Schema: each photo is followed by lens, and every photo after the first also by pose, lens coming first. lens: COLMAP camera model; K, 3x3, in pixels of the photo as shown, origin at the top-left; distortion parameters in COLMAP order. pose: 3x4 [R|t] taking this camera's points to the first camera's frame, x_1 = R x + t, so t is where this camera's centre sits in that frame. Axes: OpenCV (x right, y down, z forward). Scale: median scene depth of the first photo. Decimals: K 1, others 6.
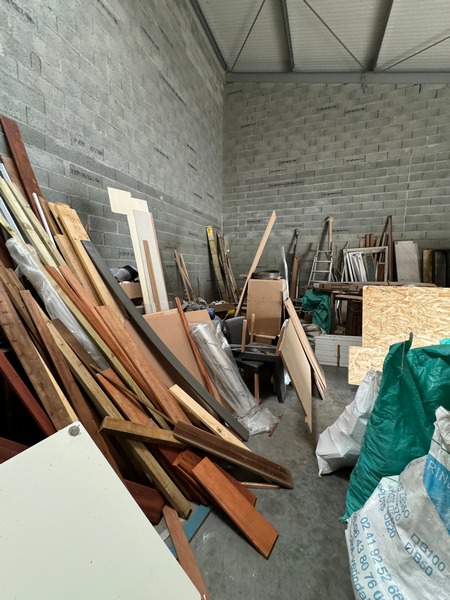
lens RADIAL K [[239.3, 0, 224.8], [0, 239.3, 299.2], [0, 0, 1]] dist [-0.002023, 0.000127]
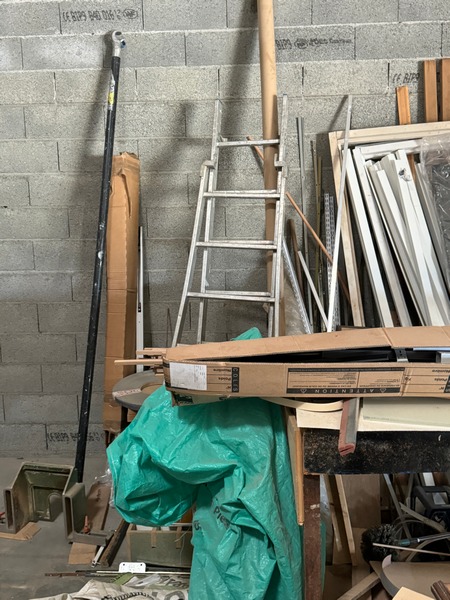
lens RADIAL K [[610.4, 0, 220.4], [0, 610.4, 301.1], [0, 0, 1]] dist [0.067007, 0.000000]
pose [[0.951909, -0.076568, 0.296658, 0.241366], [0.065506, 0.996742, 0.047066, -0.096530], [-0.299295, -0.025370, 0.953823, 0.529919]]
